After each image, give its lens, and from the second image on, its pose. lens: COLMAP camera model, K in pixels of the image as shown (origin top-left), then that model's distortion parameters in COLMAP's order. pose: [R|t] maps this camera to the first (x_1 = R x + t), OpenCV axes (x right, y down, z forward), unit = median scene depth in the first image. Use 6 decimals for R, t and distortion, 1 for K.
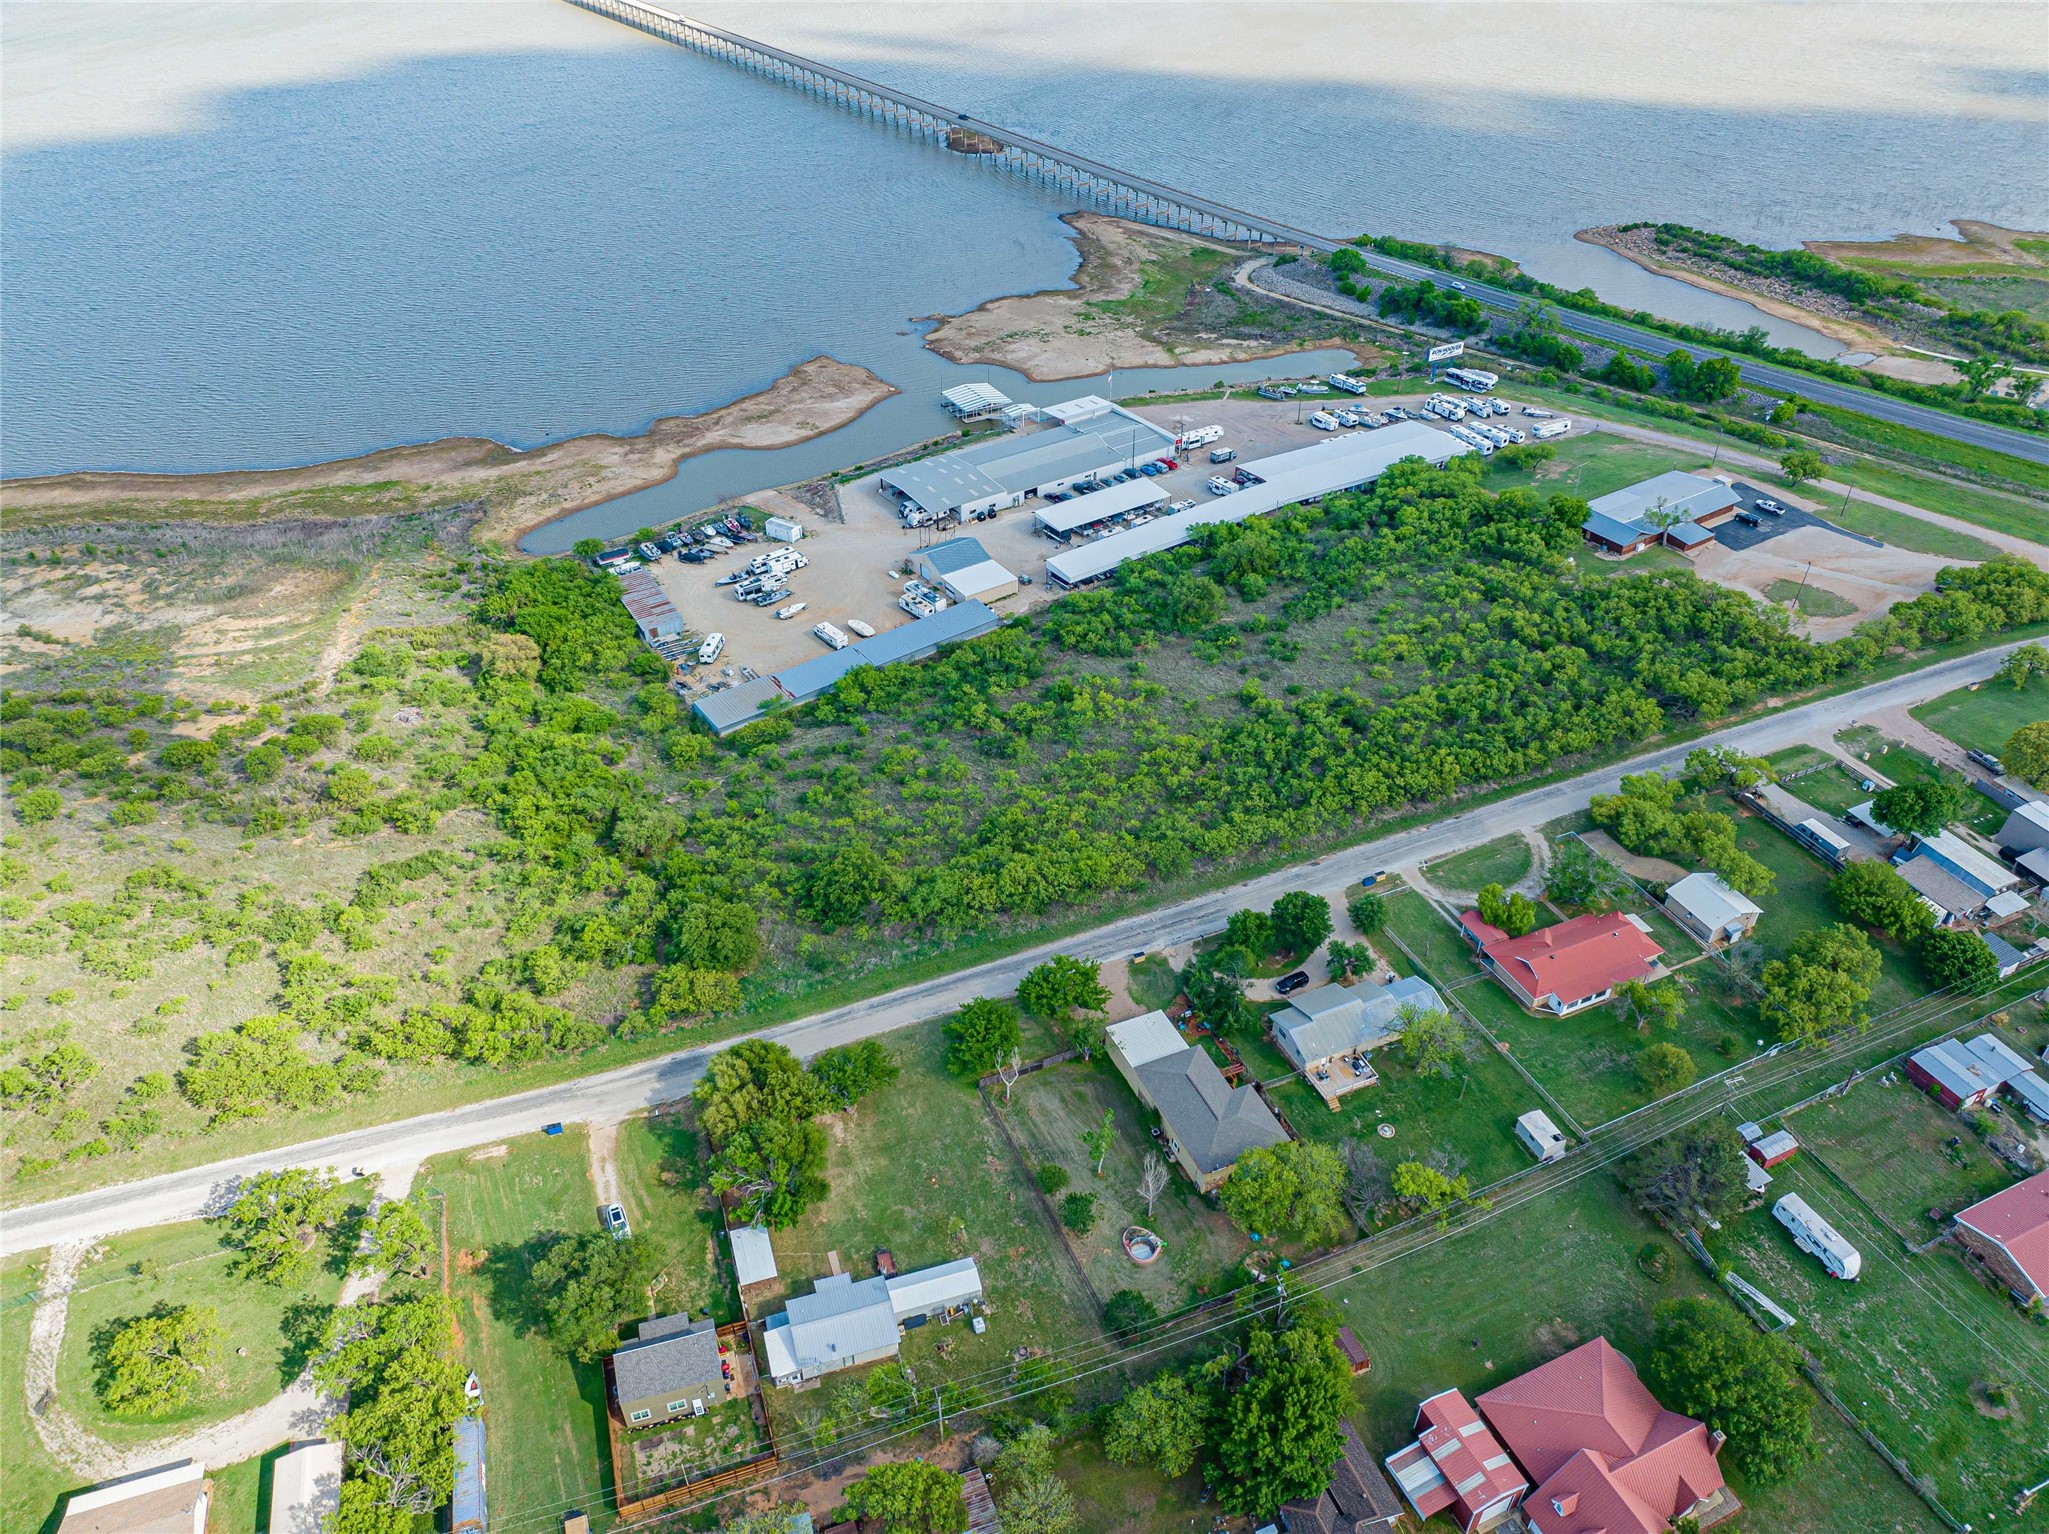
lens RADIAL K [[1436.4, 0, 1021.4], [0, 1436.4, 769.7], [0, 0, 1]] dist [-0.028636, -0.012903]
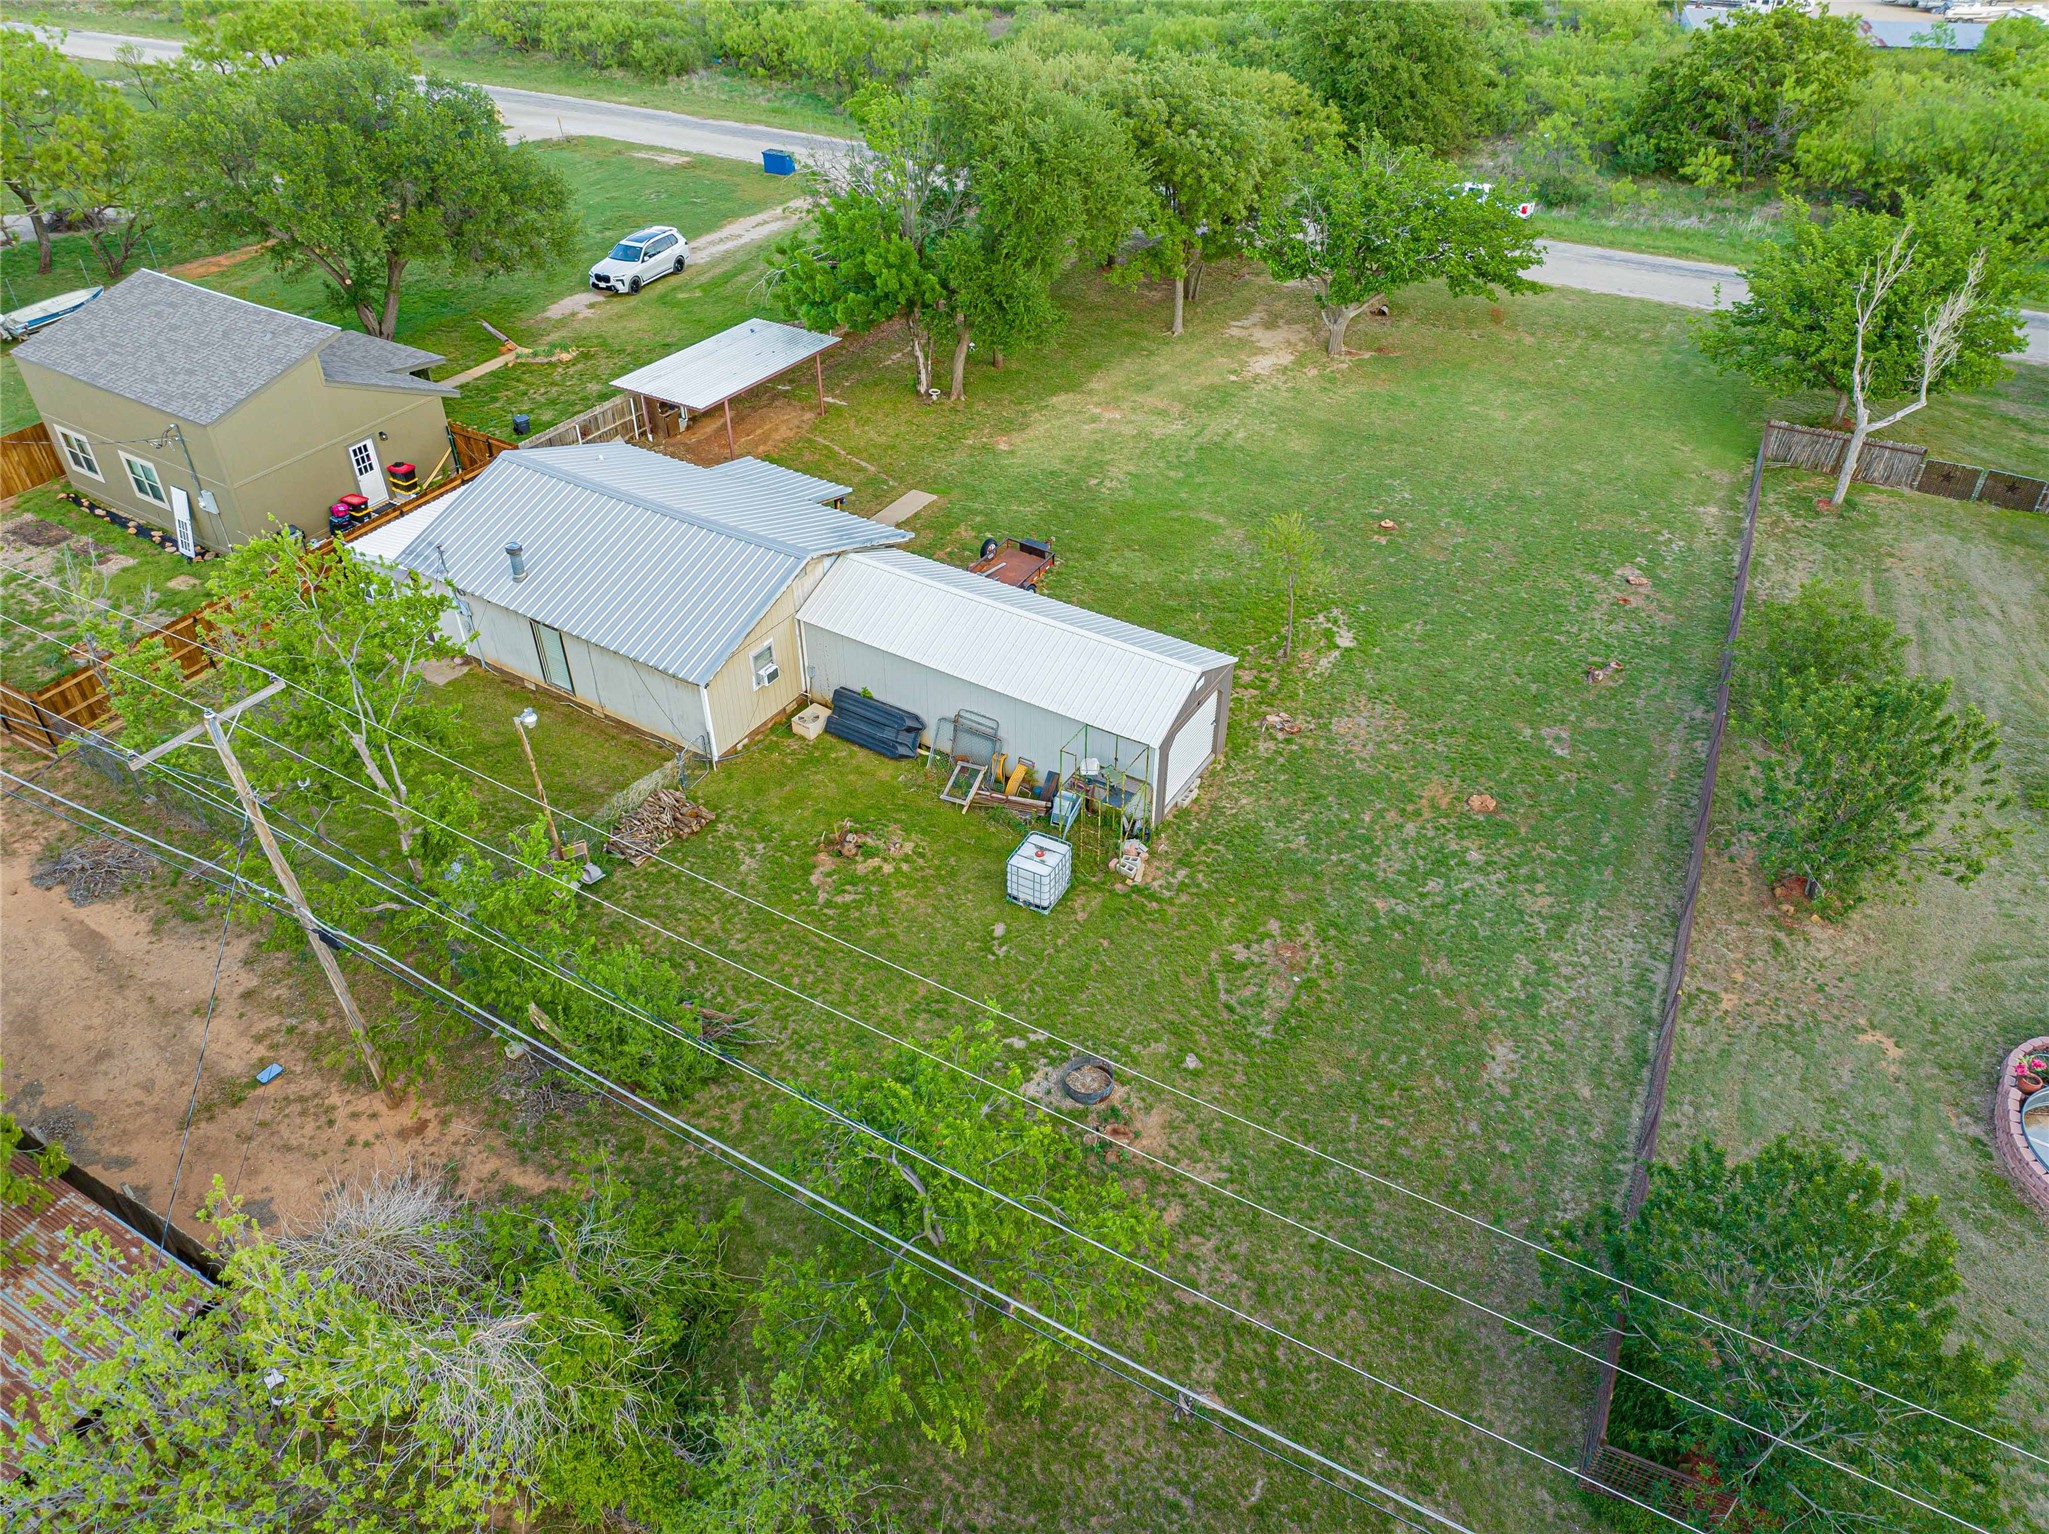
lens RADIAL K [[1436.4, 0, 1034.1], [0, 1436.4, 768.7], [0, 0, 1]] dist [-0.028636, -0.012903]
pose [[0.652629, 0.464923, -0.598266, 0.048925], [-0.446544, 0.873916, 0.192015, 0.194604], [0.612106, 0.141838, 0.777951, 0.484509]]
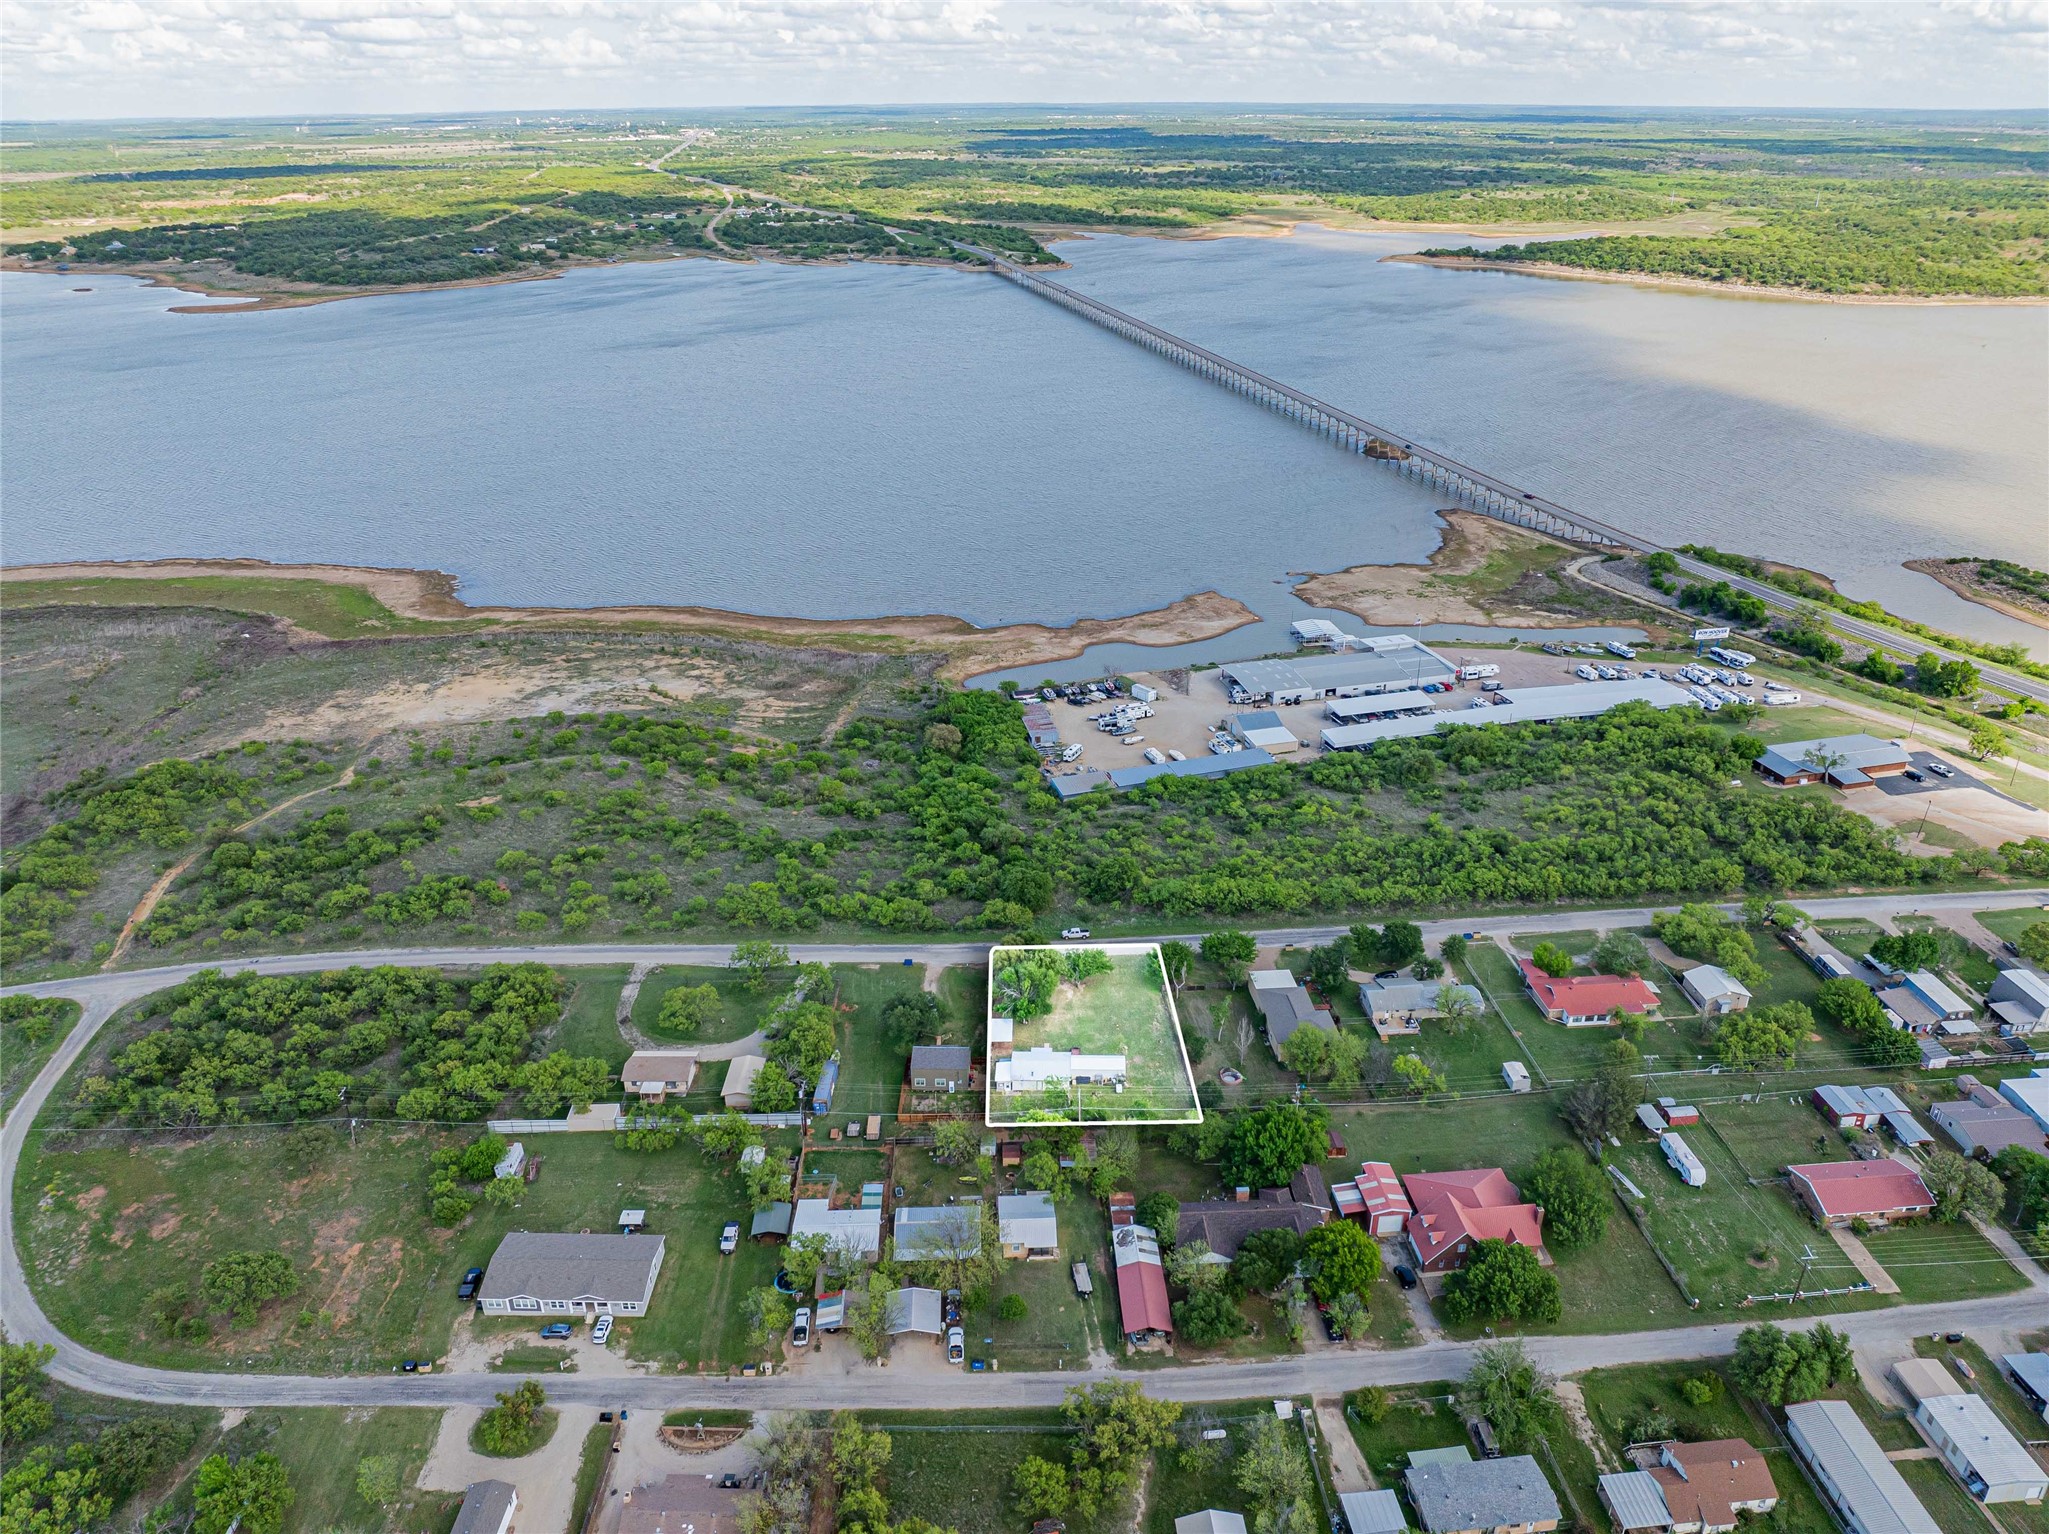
lens RADIAL K [[1436.4, 0, 1026.1], [0, 1436.4, 764.6], [0, 0, 1]] dist [-0.028636, -0.012903]
pose [[0.945016, 0.132538, -0.298963, 0.183998], [-0.188279, 0.967983, -0.166013, 0.185062], [0.267388, 0.213173, 0.939713, -0.395941]]
